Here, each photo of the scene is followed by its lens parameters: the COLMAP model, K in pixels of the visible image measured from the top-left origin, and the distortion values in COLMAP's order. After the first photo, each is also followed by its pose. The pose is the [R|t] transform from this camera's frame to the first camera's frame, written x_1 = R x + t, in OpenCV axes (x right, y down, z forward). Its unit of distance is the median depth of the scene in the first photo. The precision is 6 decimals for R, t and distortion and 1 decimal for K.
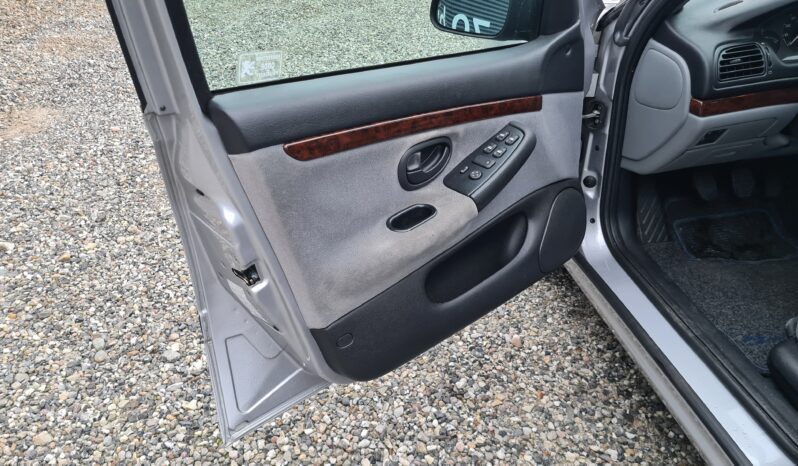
lens RADIAL K [[614.7, 0, 397.1], [0, 614.7, 230.1], [0, 0, 1]] dist [0.051553, -0.041896]
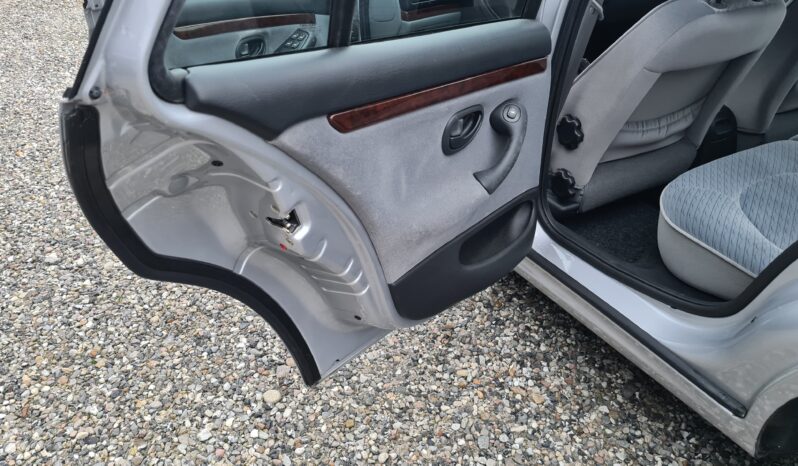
lens RADIAL K [[614.7, 0, 403.4], [0, 614.7, 233.1], [0, 0, 1]] dist [0.051553, -0.041896]
pose [[0.929520, -0.165833, 0.329380, -0.136560], [0.163429, 0.985927, 0.035184, 0.256400], [-0.330580, 0.021126, 0.943542, -0.450803]]
